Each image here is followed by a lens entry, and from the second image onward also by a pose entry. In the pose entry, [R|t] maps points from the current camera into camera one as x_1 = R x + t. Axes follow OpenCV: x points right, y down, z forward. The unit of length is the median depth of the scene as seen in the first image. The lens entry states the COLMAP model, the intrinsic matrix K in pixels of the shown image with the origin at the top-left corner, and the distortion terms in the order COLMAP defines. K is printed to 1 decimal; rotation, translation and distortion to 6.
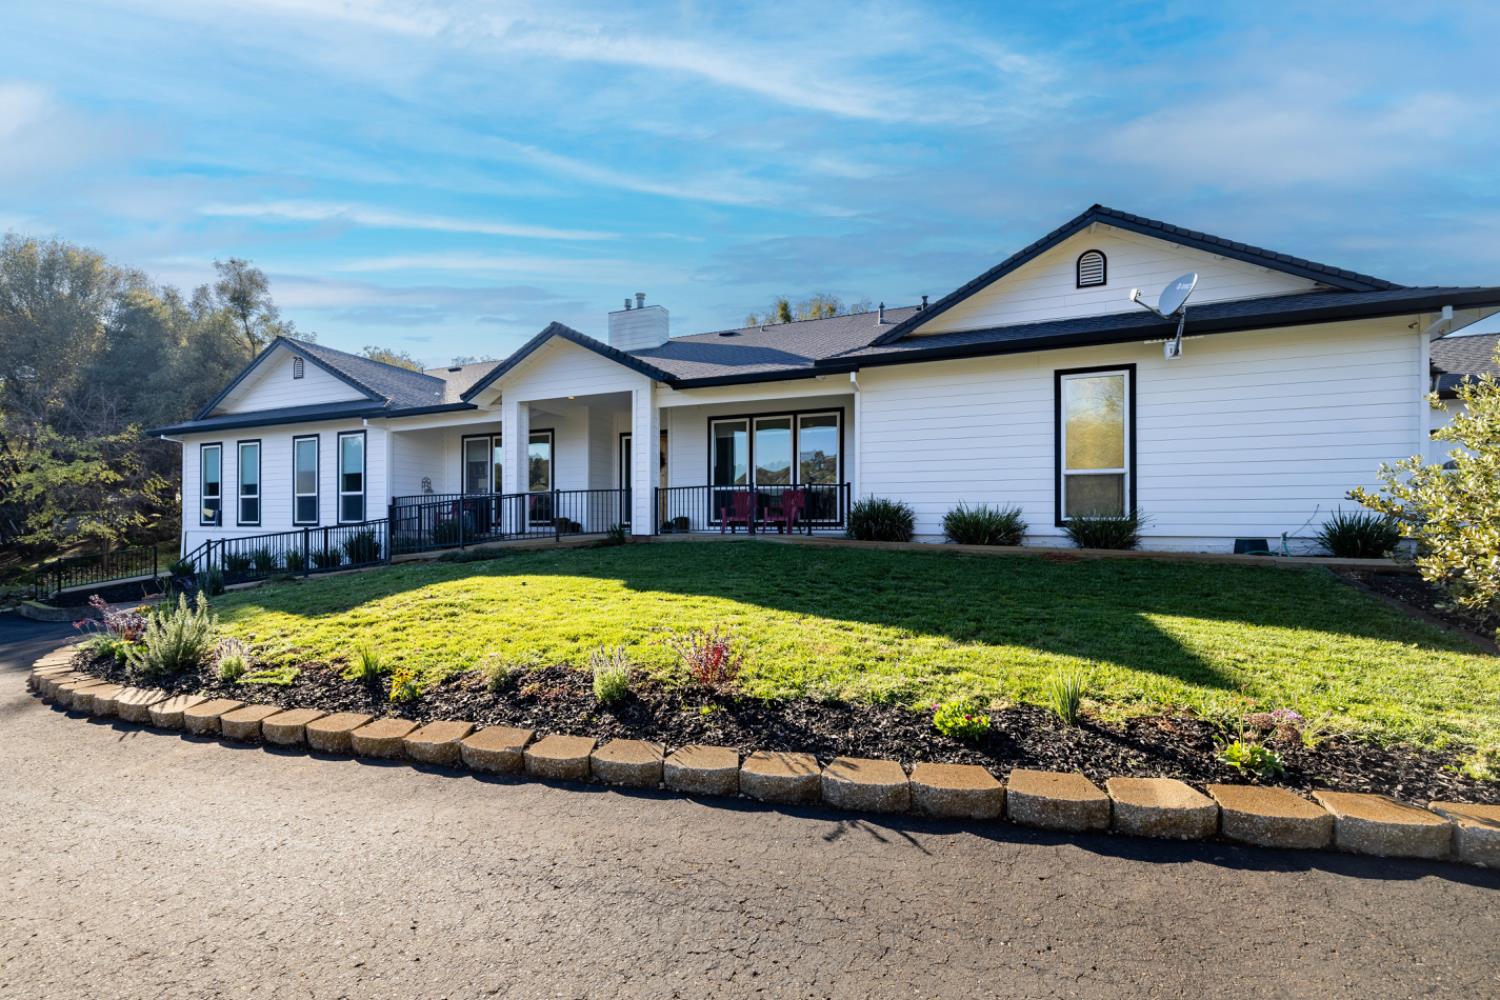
lens RADIAL K [[655.7, 0, 750.0], [0, 655.7, 525.0], [0, 0, 1]] dist [0.001000, 0.000302]
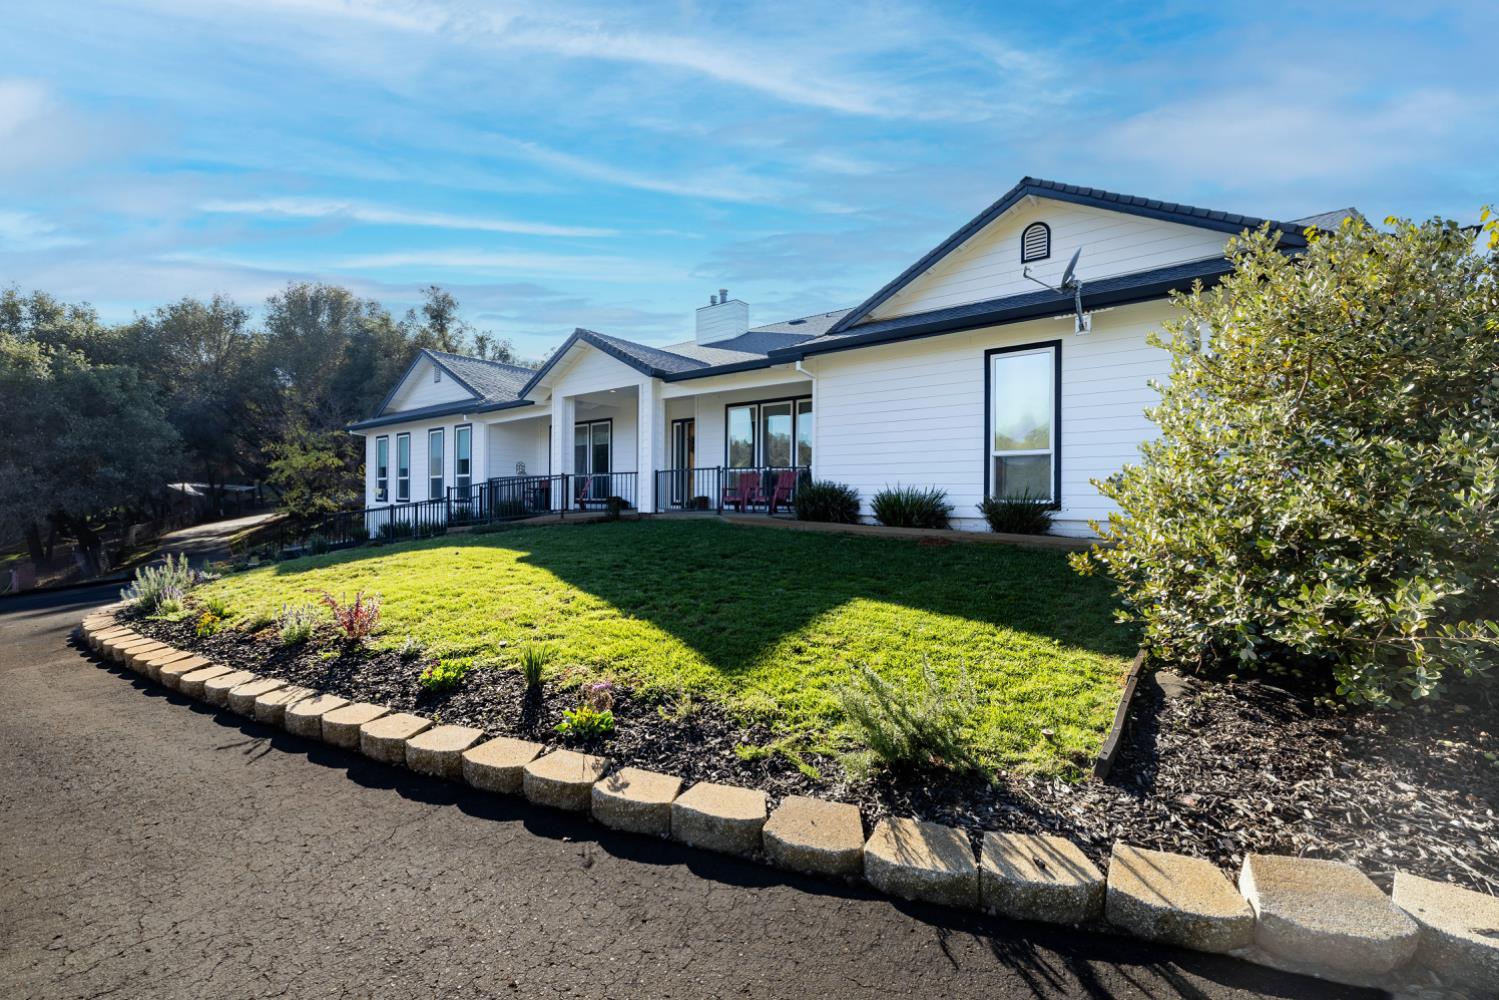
lens RADIAL K [[624.3, 0, 741.9], [0, 624.3, 502.2], [0, 0, 1]] dist [0.002604, 0.000407]
pose [[0.969789, 0.004736, -0.243899, 0.252859], [-0.004090, 0.999987, 0.003156, -0.006810], [0.243911, -0.002063, 0.969795, 0.000662]]
